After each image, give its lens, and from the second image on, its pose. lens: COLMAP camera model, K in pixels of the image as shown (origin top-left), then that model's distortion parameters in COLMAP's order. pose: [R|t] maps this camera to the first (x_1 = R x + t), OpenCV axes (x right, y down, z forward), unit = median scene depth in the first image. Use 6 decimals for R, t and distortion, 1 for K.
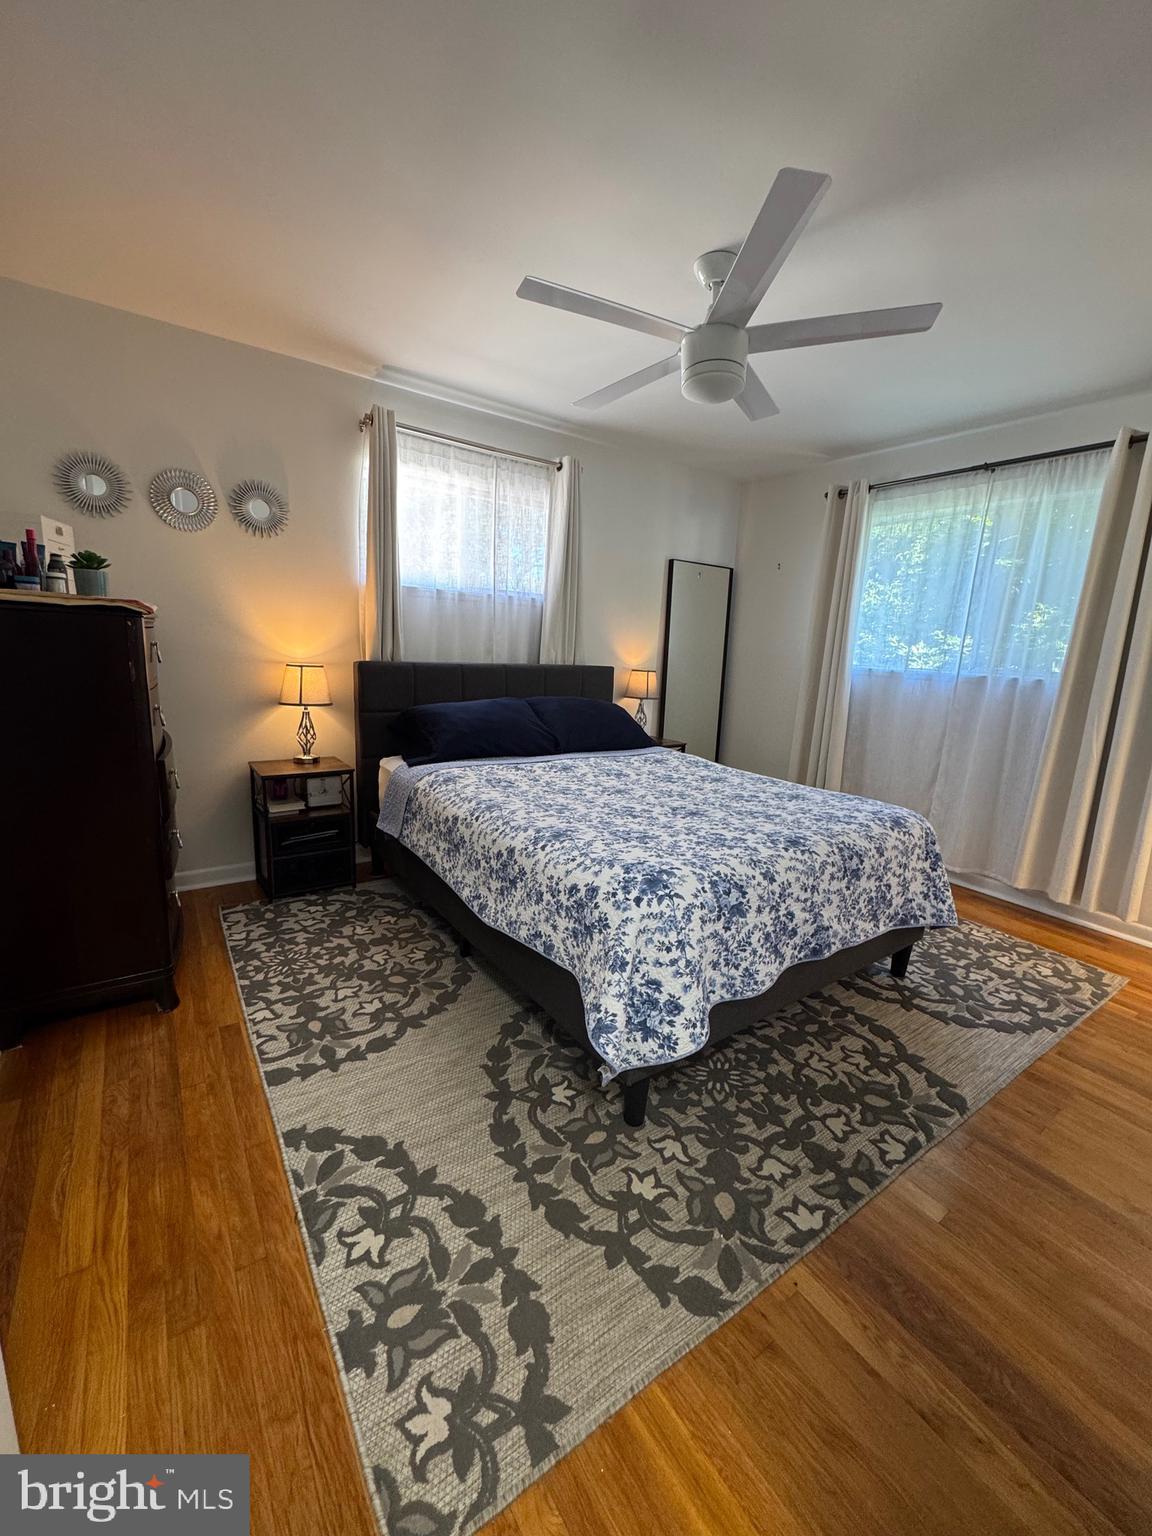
lens RADIAL K [[616.0, 0, 579.8], [0, 616.0, 768.0], [0, 0, 1]] dist [-0.003070, 0.000329]
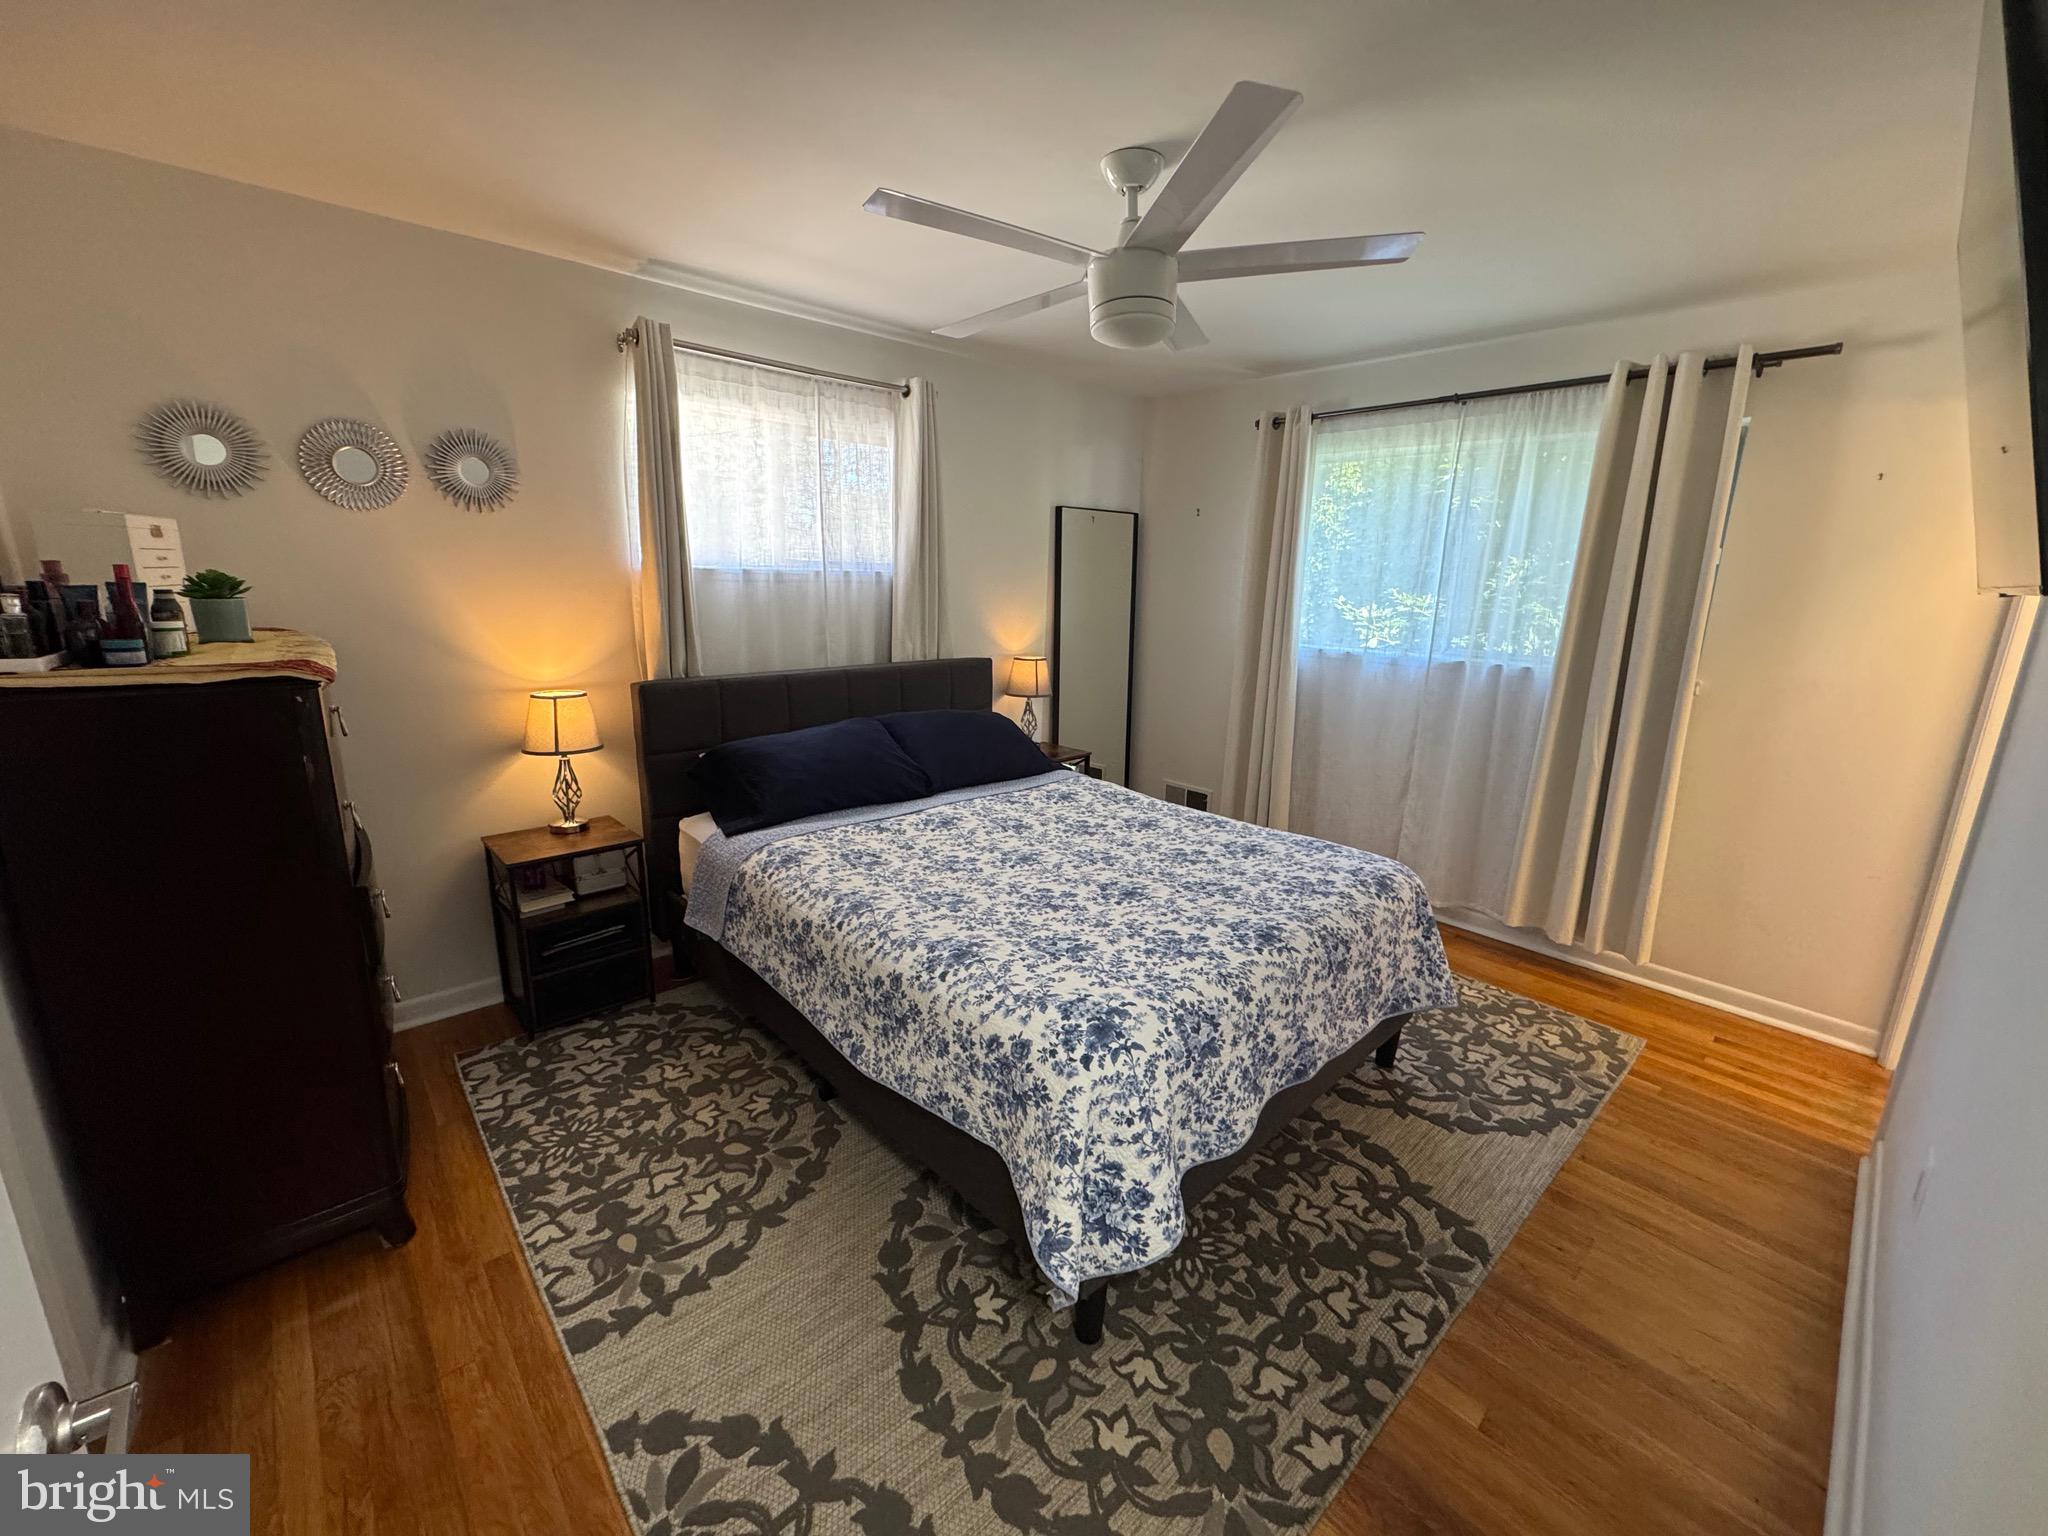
lens RADIAL K [[821.4, 0, 1026.5], [0, 821.4, 760.4], [0, 0, 1]] dist [-0.003070, 0.000329]
pose [[0.990990, -0.054694, 0.122262, -0.058083], [0.051019, 0.998152, 0.032997, -0.135756], [-0.123841, -0.026462, 0.991949, 0.021768]]
